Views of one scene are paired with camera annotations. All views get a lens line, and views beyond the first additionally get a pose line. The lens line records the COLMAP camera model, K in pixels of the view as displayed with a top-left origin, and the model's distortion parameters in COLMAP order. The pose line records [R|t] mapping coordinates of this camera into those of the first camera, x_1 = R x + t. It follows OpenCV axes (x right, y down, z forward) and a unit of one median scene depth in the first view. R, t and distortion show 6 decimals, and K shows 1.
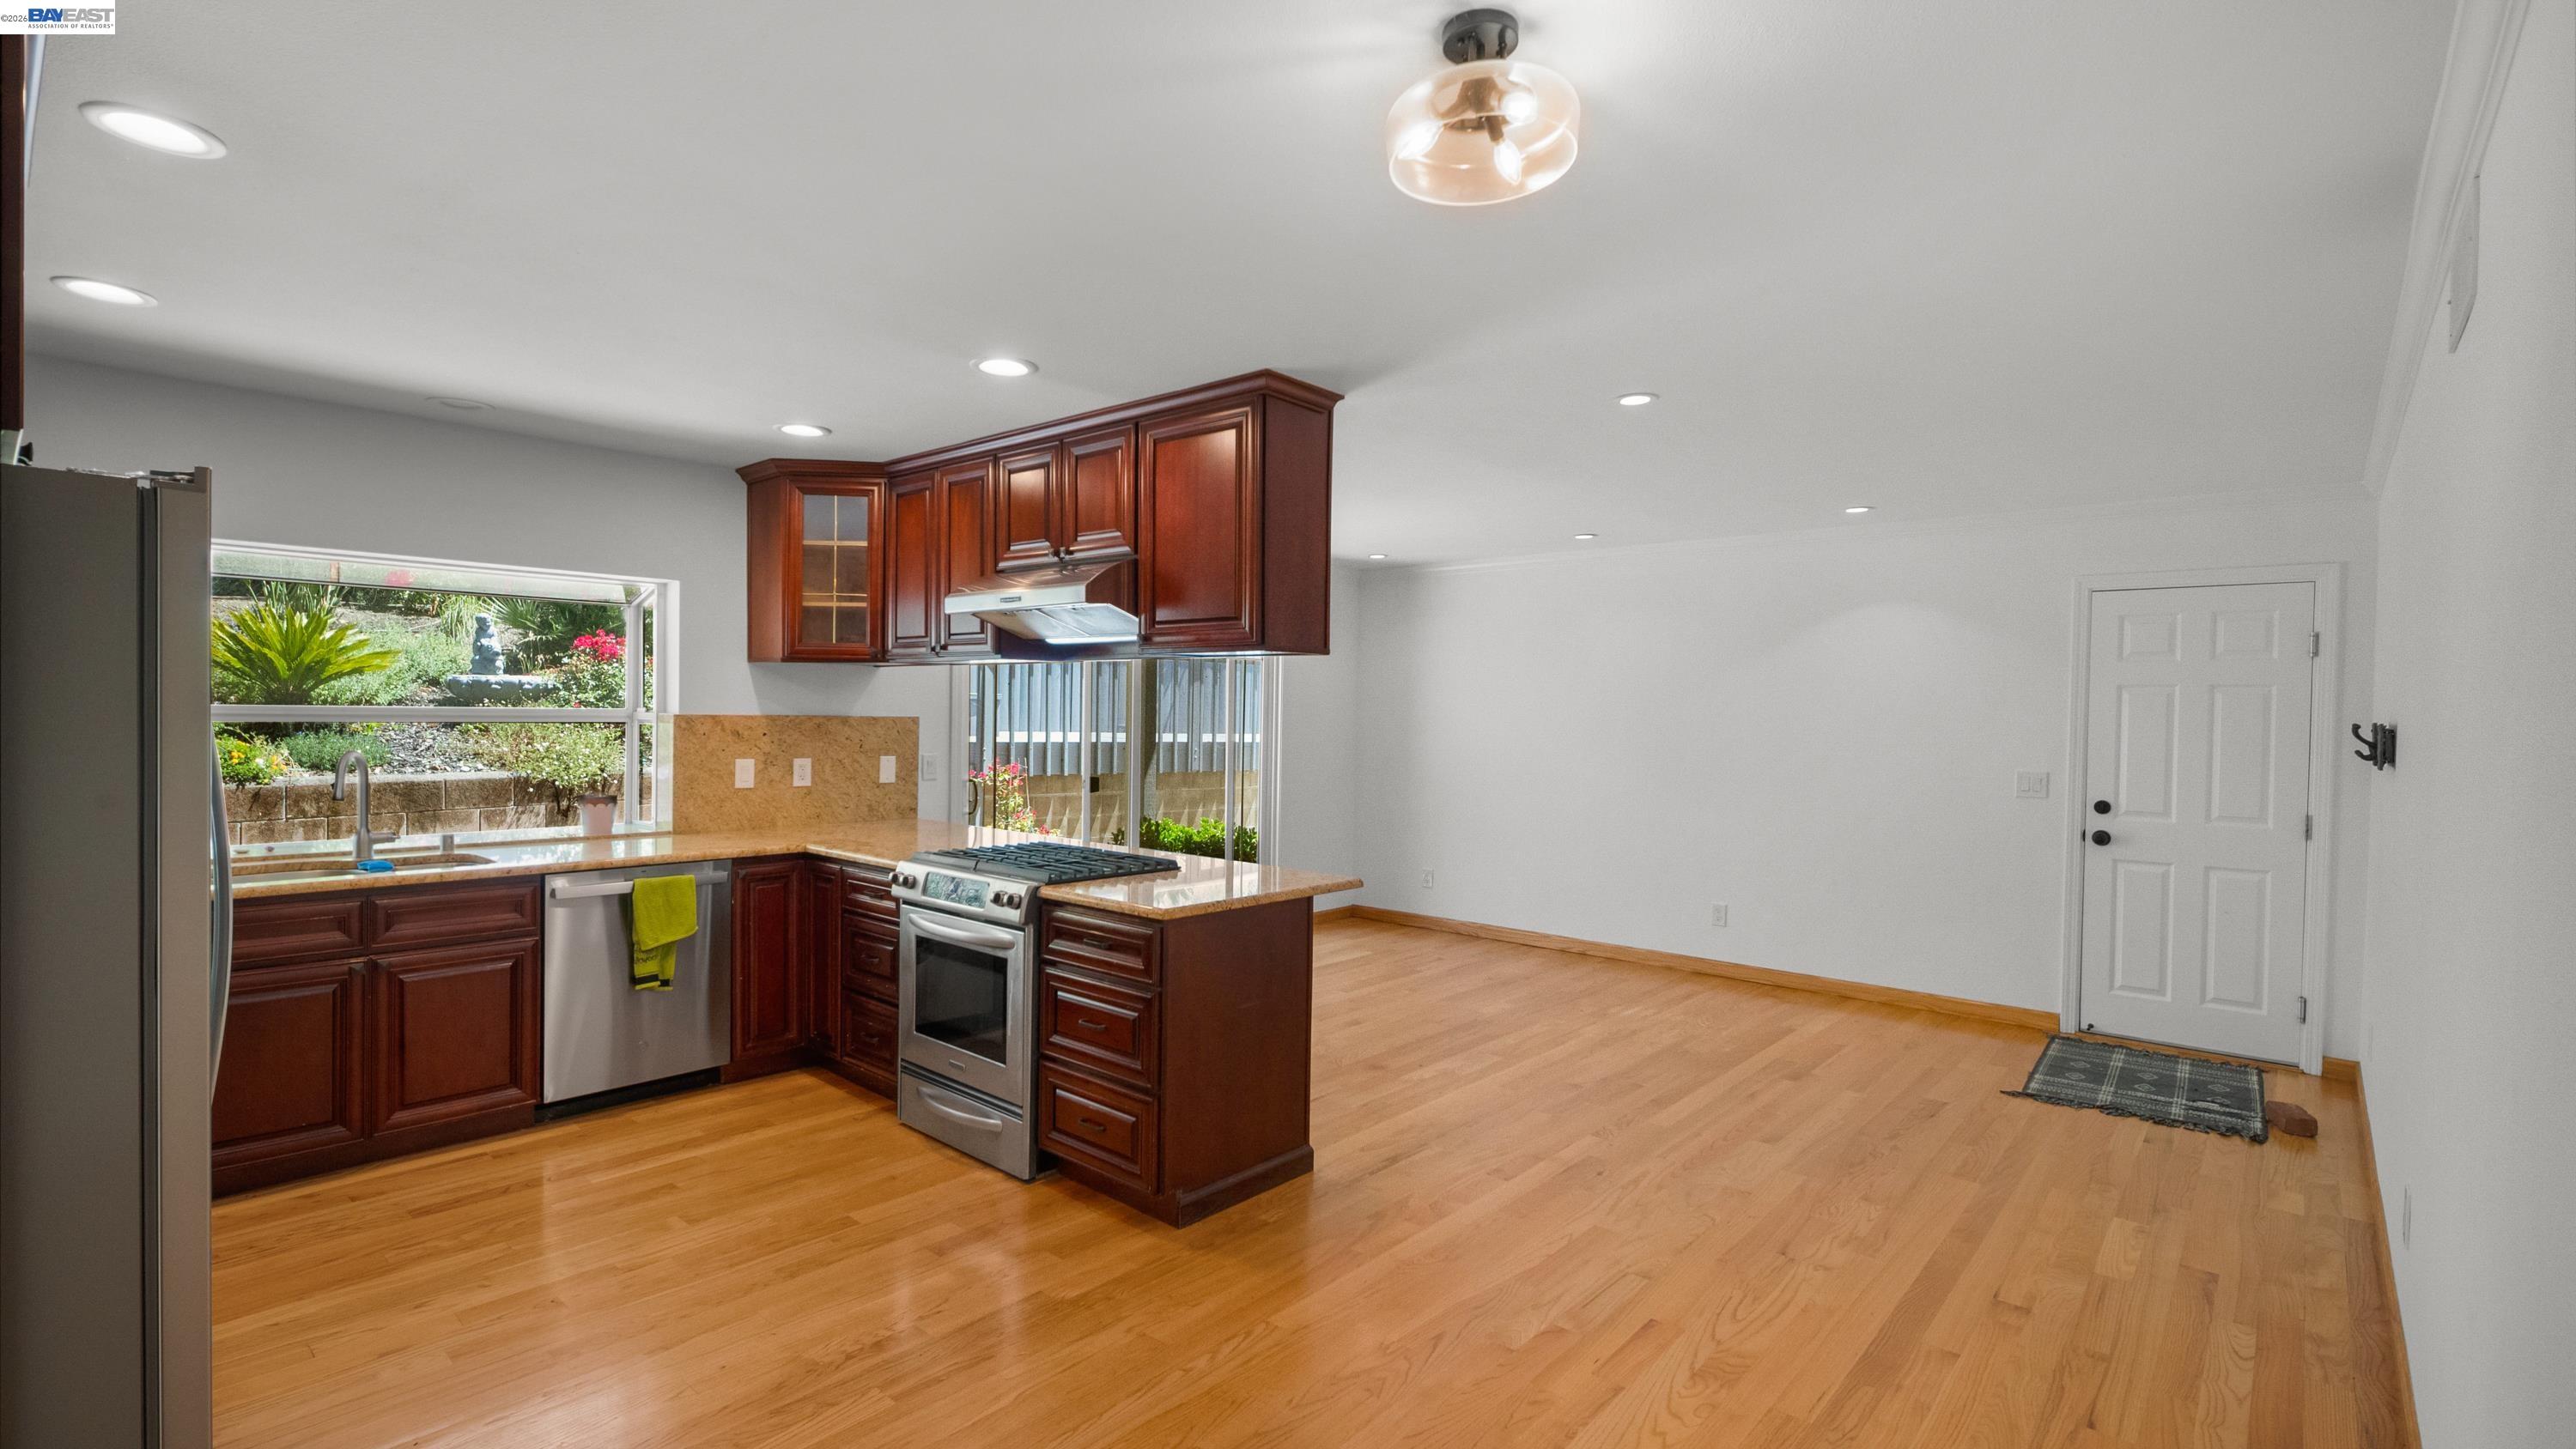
lens RADIAL K [[1159.9, 0, 1281.7], [0, 1159.9, 736.0], [0, 0, 1]] dist [0.015073, -0.007743]
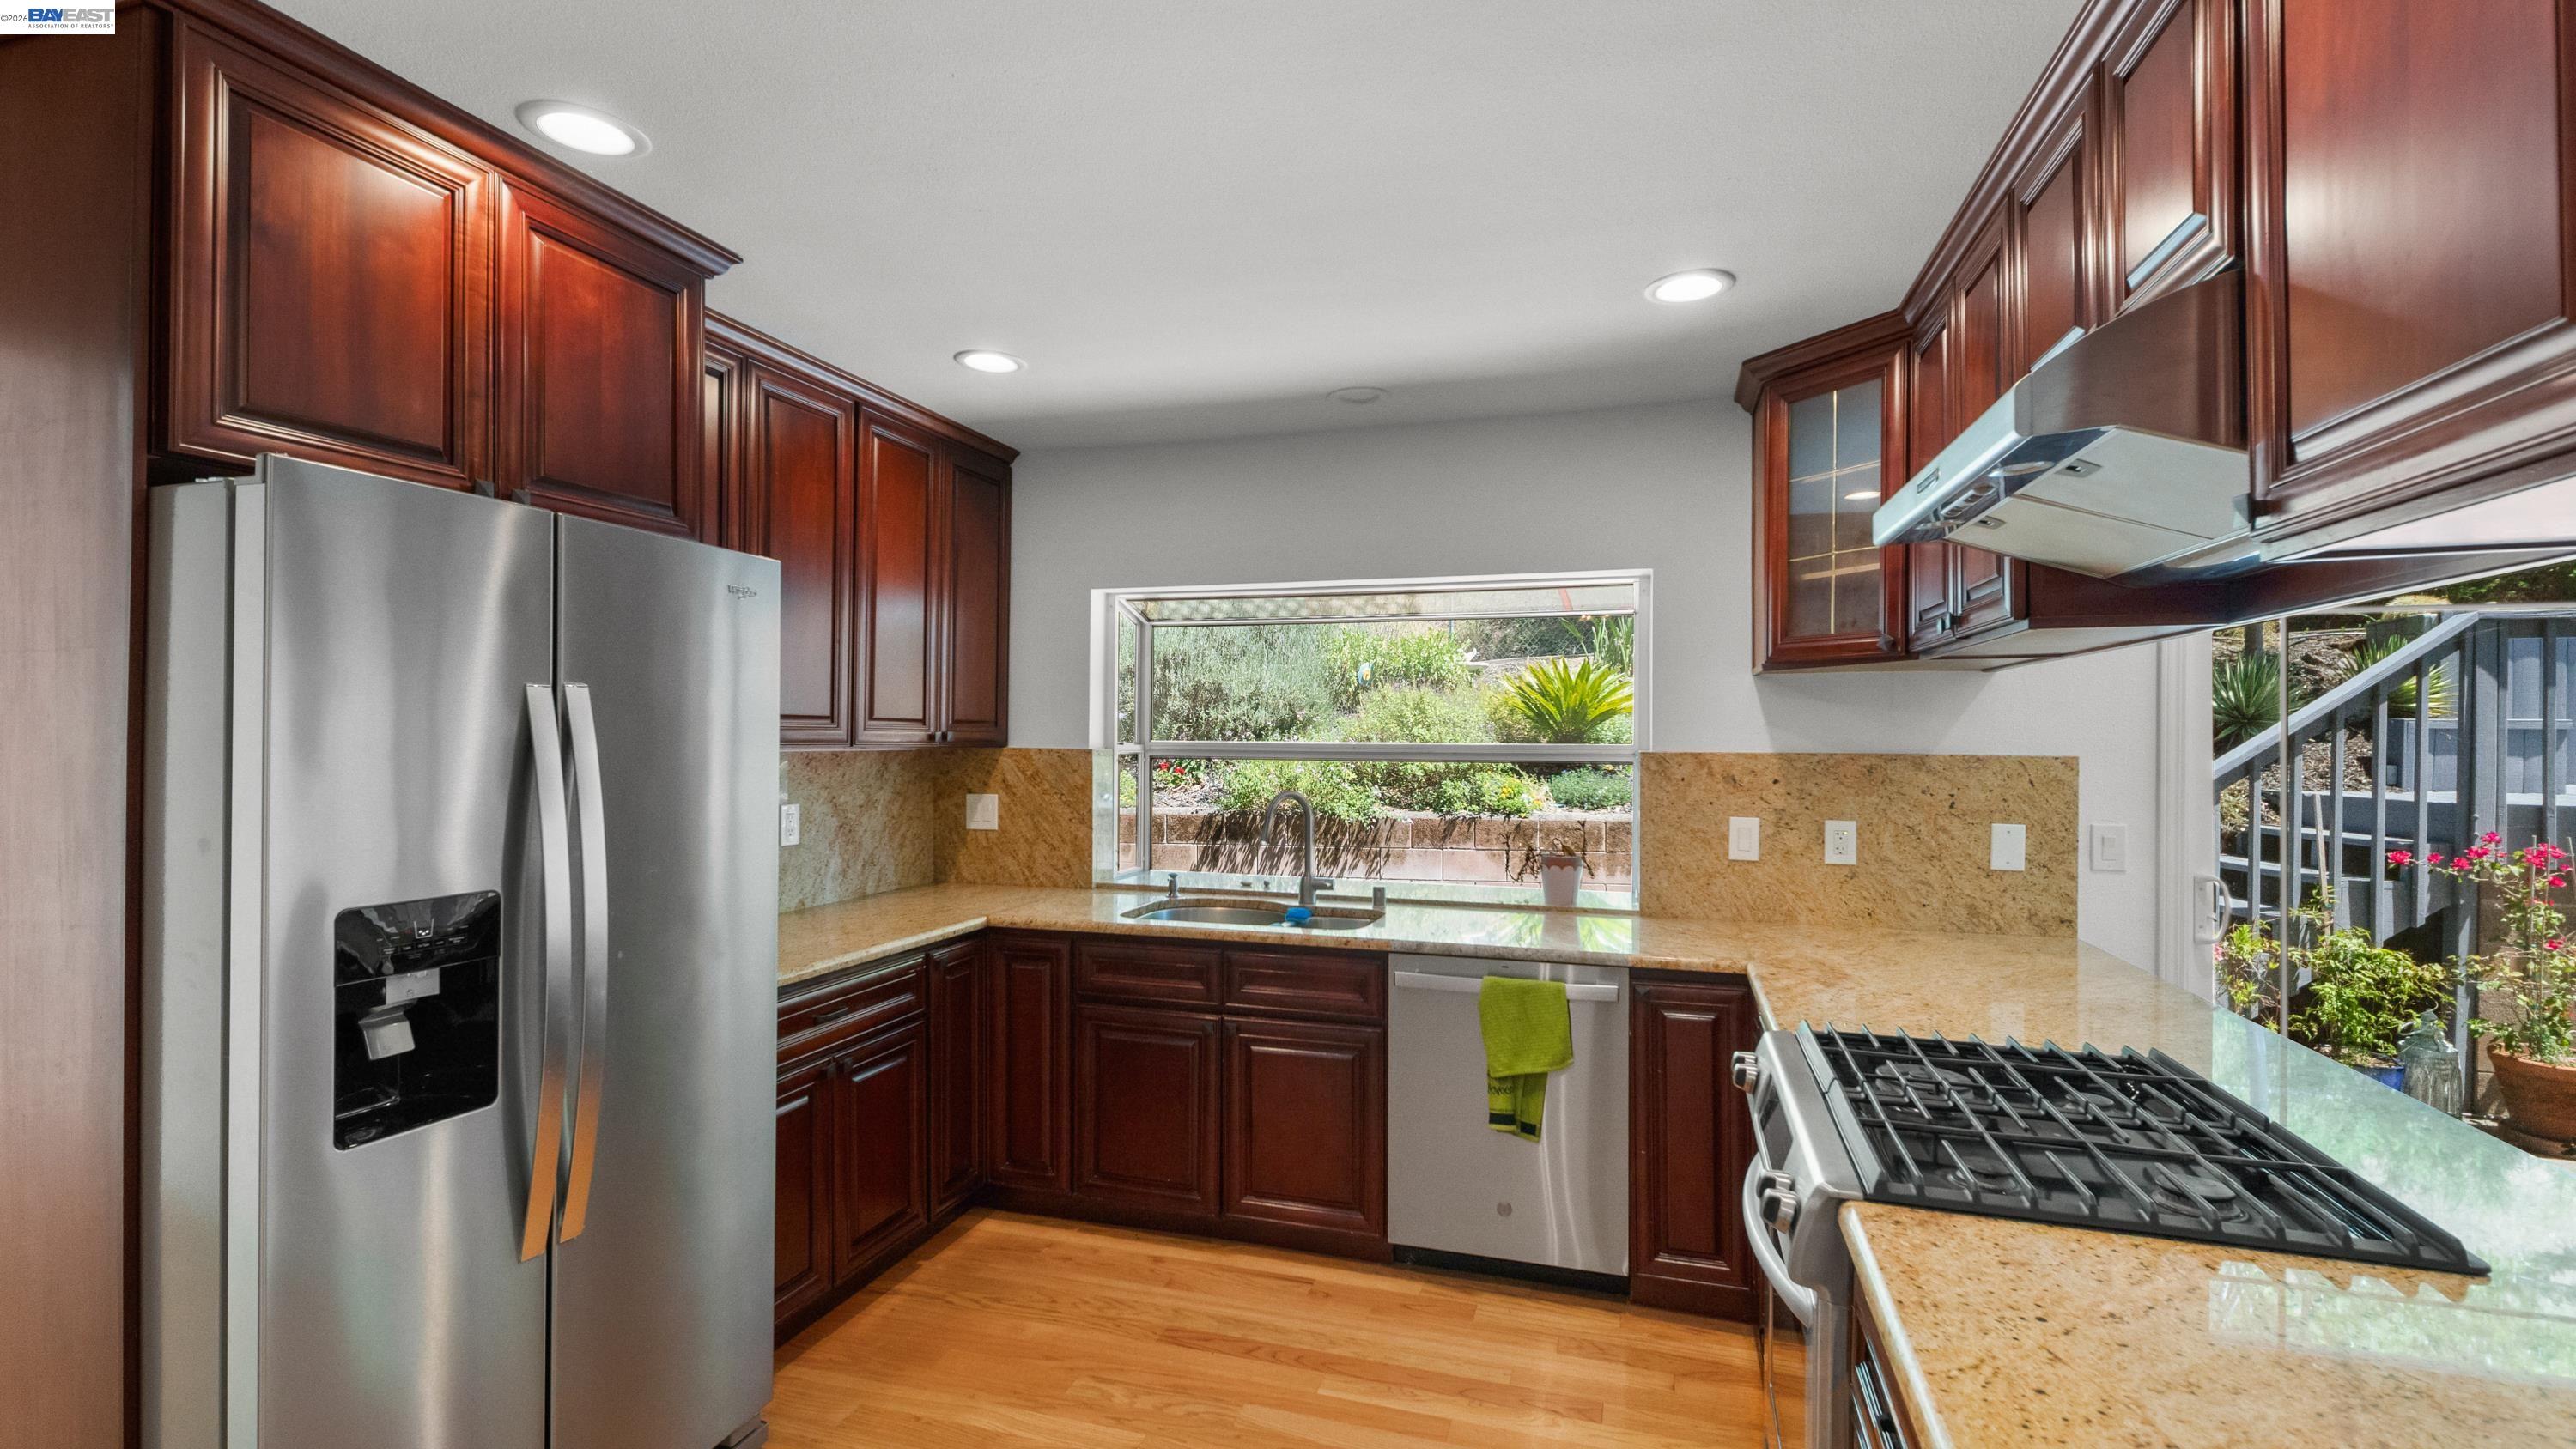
lens RADIAL K [[1159.9, 0, 1268.4], [0, 1159.9, 734.3], [0, 0, 1]] dist [0.015073, -0.007743]
pose [[0.404589, -0.015812, -0.914362, 0.059288], [-0.018674, 0.999499, -0.025547, -0.007897], [0.914308, 0.027411, 0.404091, 0.570651]]
